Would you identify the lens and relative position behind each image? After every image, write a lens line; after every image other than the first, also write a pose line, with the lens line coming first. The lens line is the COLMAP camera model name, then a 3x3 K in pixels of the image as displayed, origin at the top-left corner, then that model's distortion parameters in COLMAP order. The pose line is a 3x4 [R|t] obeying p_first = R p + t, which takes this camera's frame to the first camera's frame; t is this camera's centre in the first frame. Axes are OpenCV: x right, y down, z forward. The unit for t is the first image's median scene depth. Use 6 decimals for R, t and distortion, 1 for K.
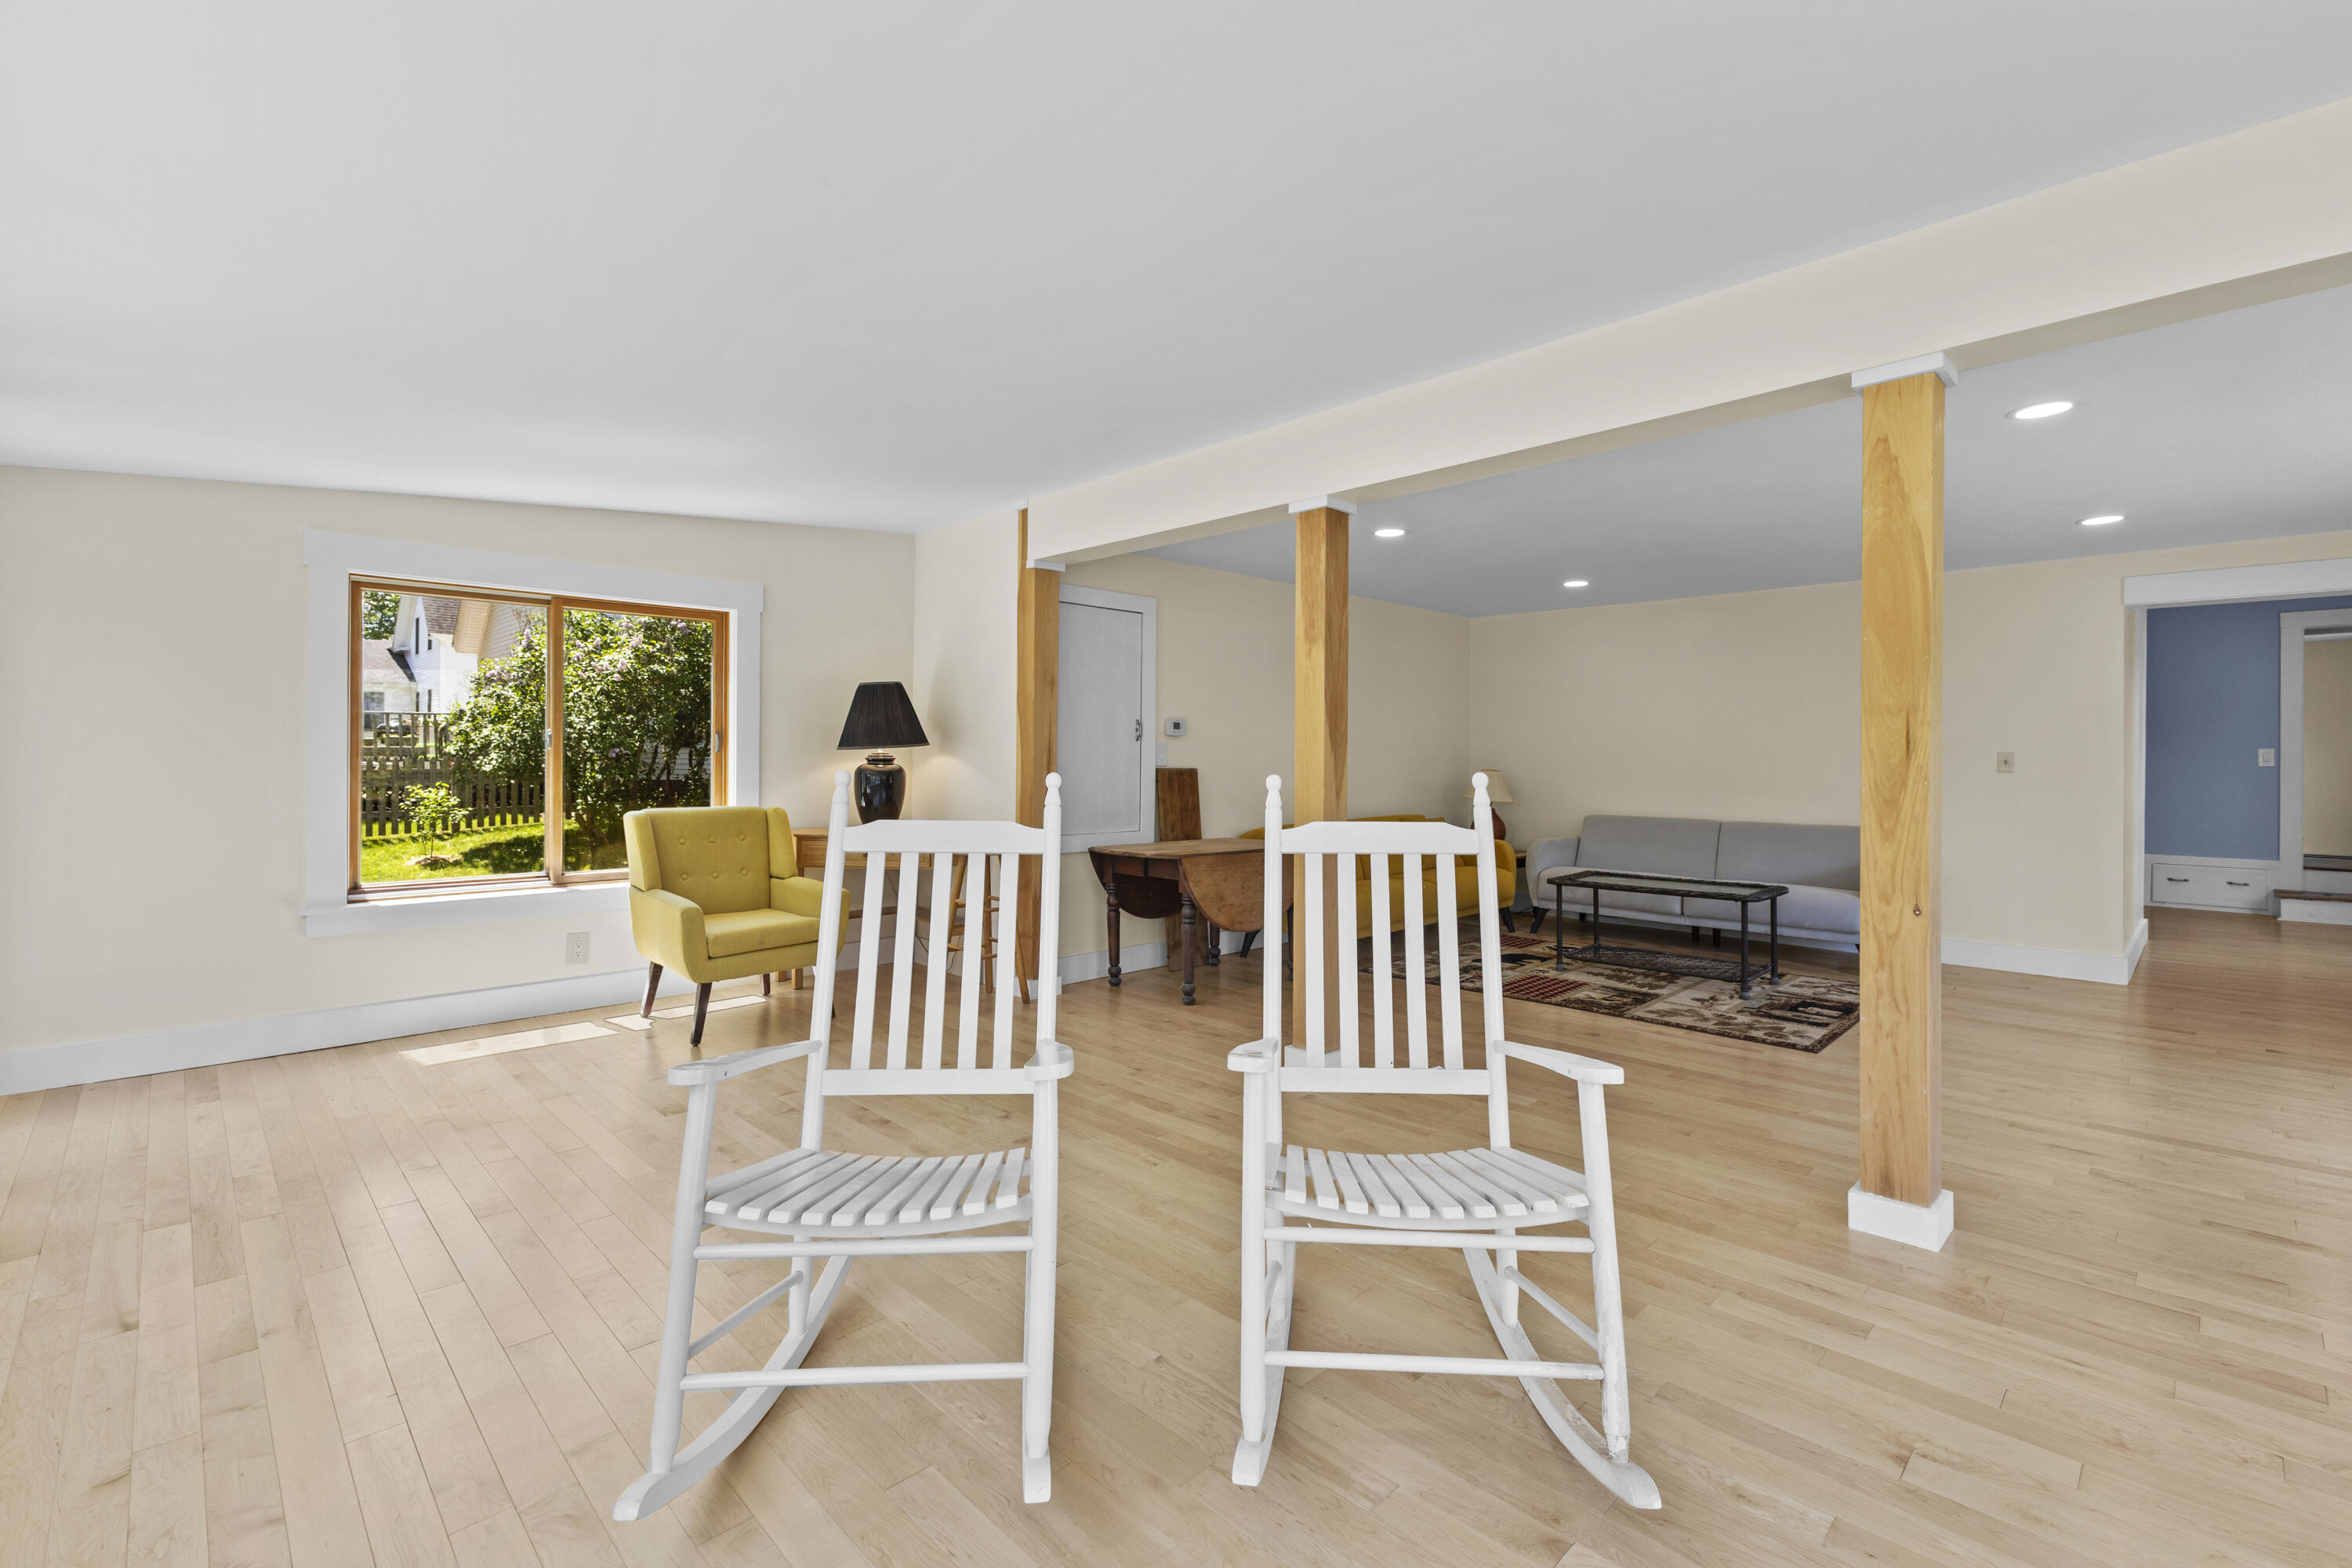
lens RADIAL K [[1018.9, 0, 1180.7], [0, 1018.9, 785.3], [0, 0, 1]] dist [0.006200, -0.000090]
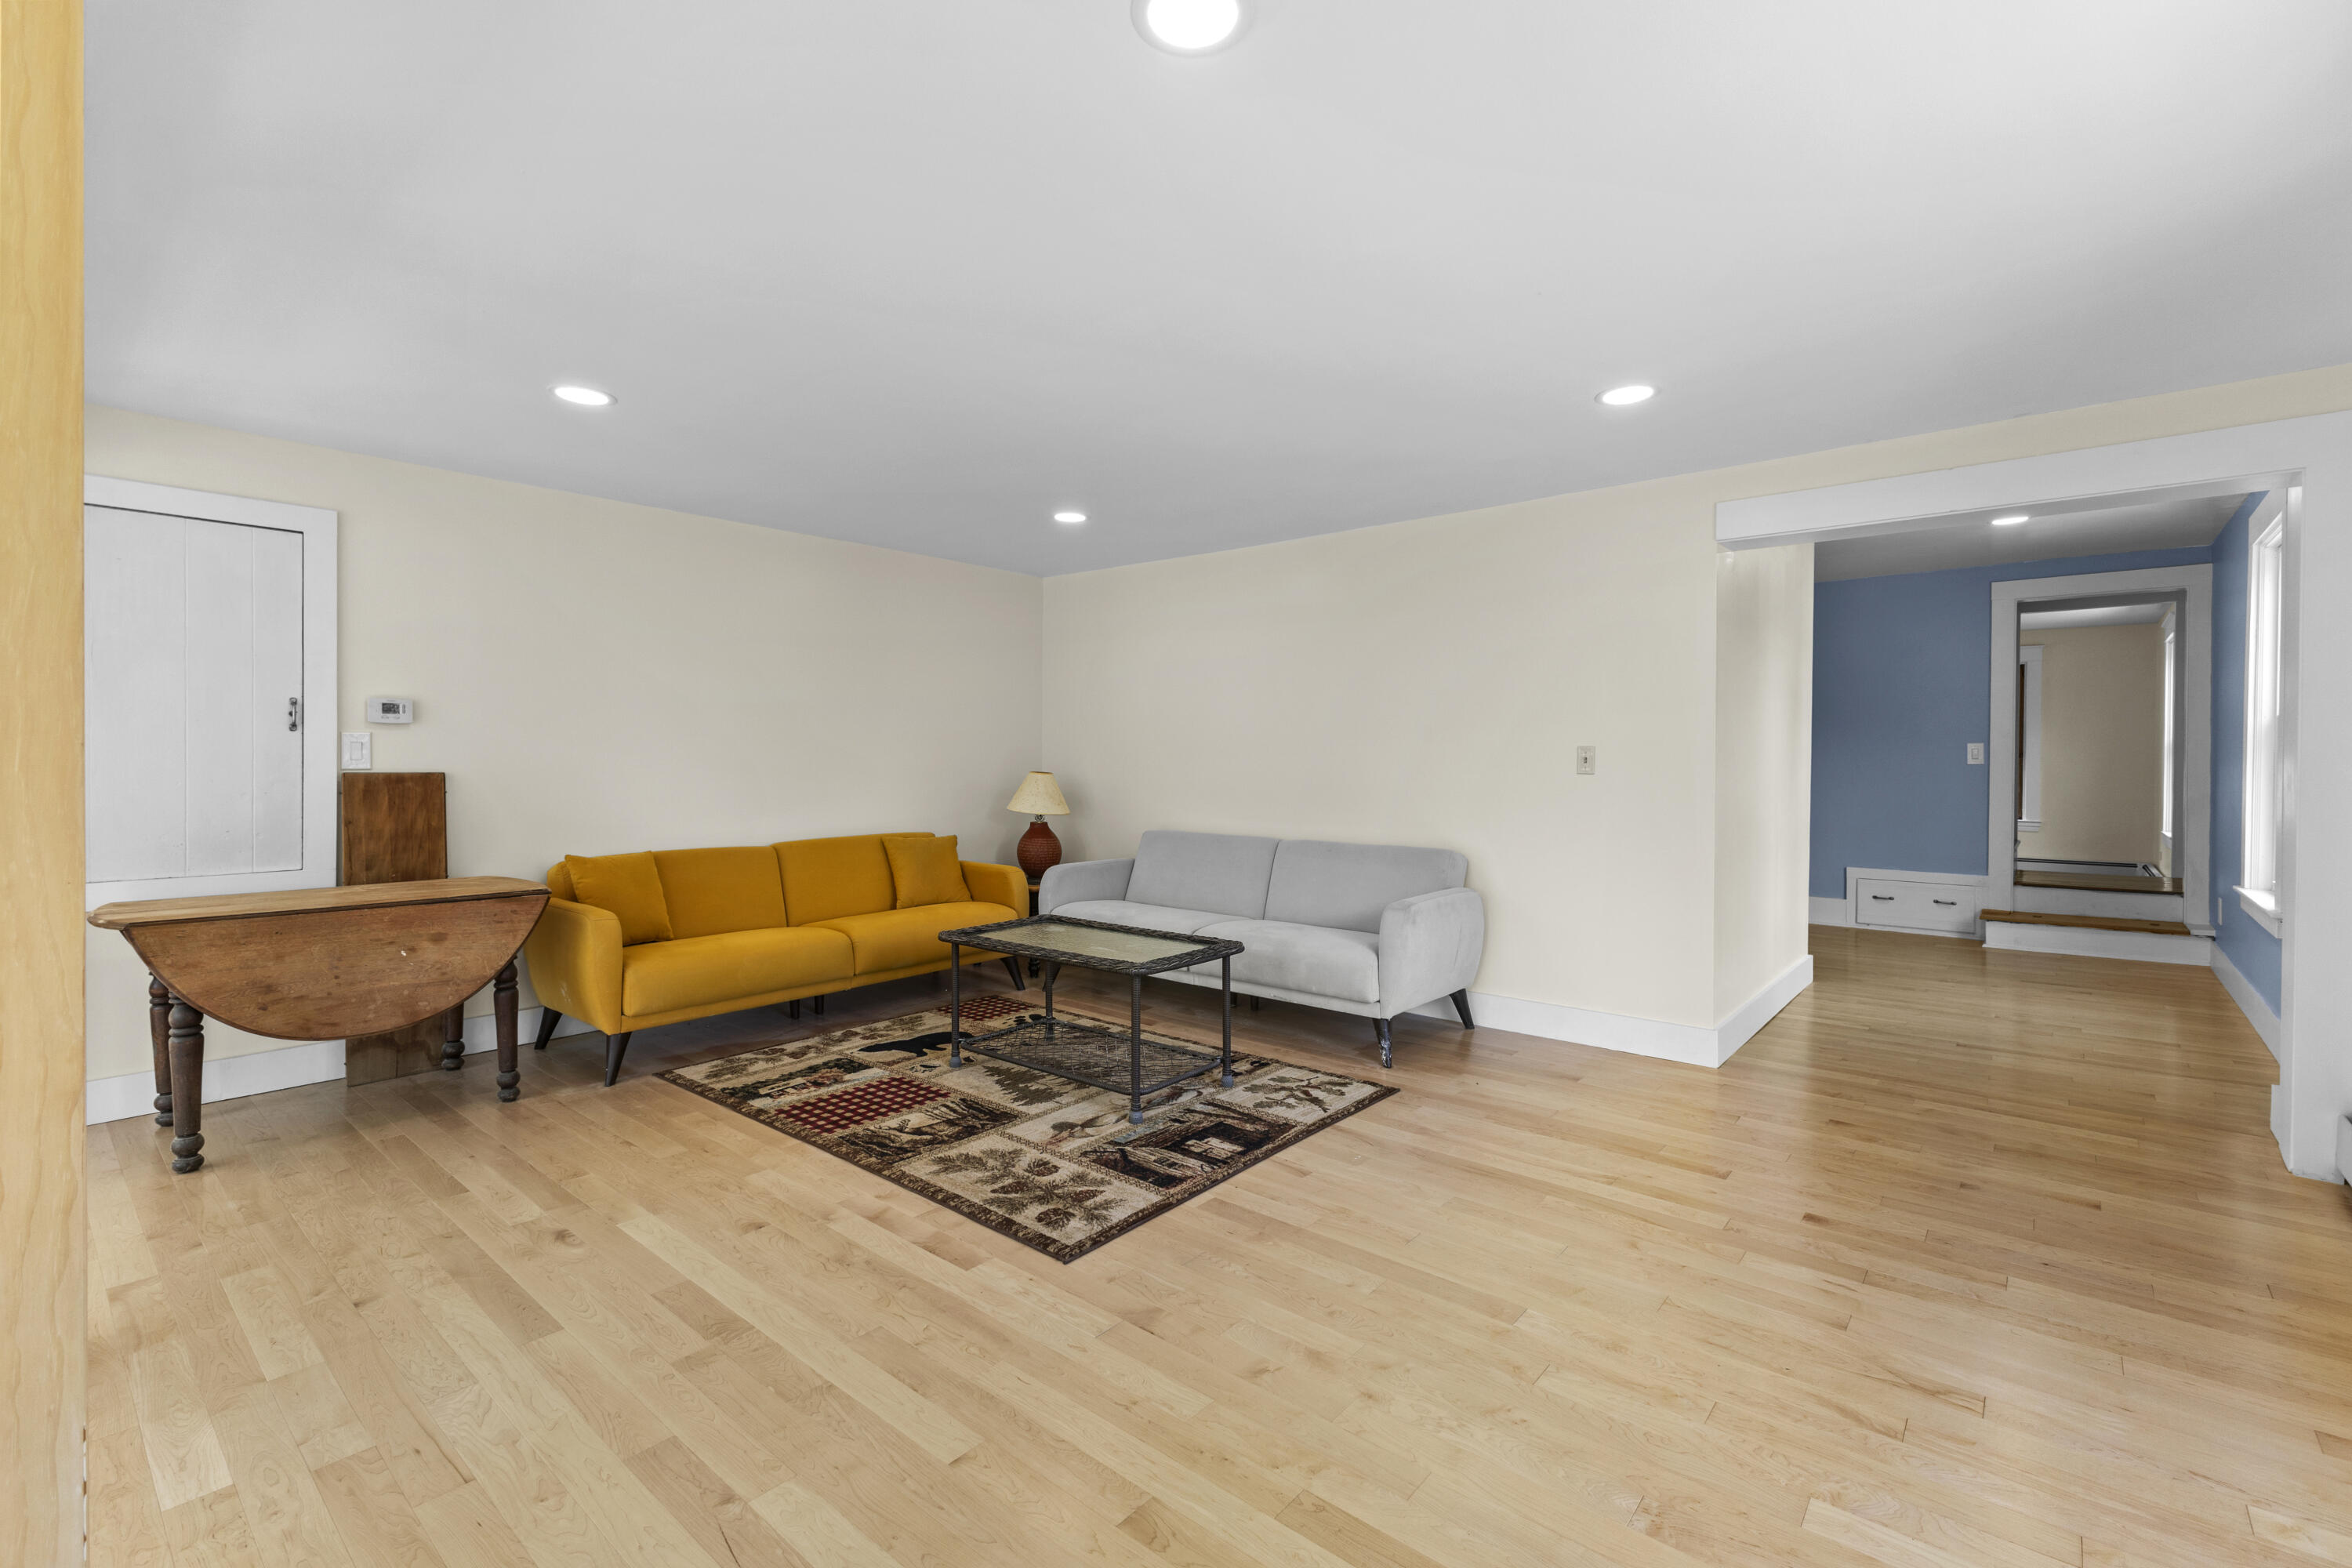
lens RADIAL K [[1031.7, 0, 1207.4], [0, 1031.7, 776.8], [0, 0, 1]] dist [0.002022, 0.000147]
pose [[0.994899, -0.004788, 0.100767, 0.438572], [0.005632, 0.999951, -0.008089, -0.005579], [-0.100723, 0.008615, 0.994877, 0.275138]]
